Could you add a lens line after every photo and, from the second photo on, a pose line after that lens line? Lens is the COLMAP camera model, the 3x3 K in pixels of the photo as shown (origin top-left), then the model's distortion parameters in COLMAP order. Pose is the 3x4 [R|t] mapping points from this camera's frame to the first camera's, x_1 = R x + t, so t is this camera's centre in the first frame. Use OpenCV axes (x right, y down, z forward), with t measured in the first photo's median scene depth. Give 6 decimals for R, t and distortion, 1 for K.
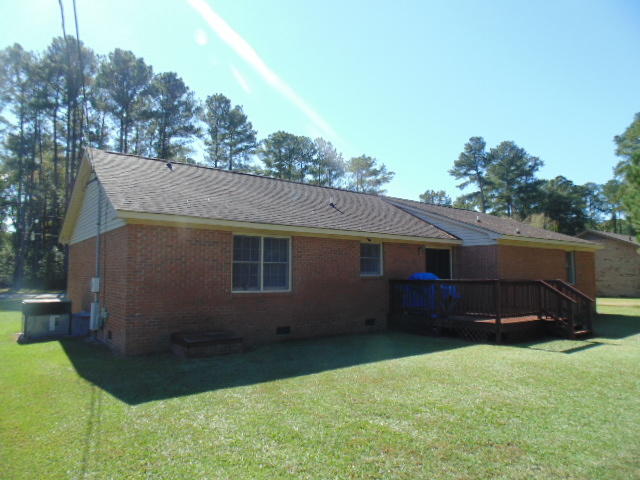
lens RADIAL K [[423.0, 0, 321.3], [0, 423.0, 240.2], [0, 0, 1]] dist [-0.019042, 0.000362]
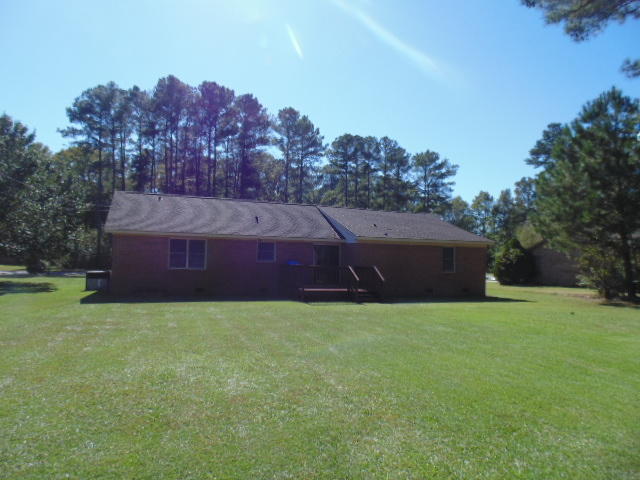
lens RADIAL K [[423.0, 0, 318.5], [0, 423.0, 240.1], [0, 0, 1]] dist [-0.019042, 0.000362]
pose [[0.960352, 0.000919, -0.278789, 0.155440], [0.006533, 0.999646, 0.025798, -0.008417], [0.278714, -0.026597, 0.960006, -0.104230]]
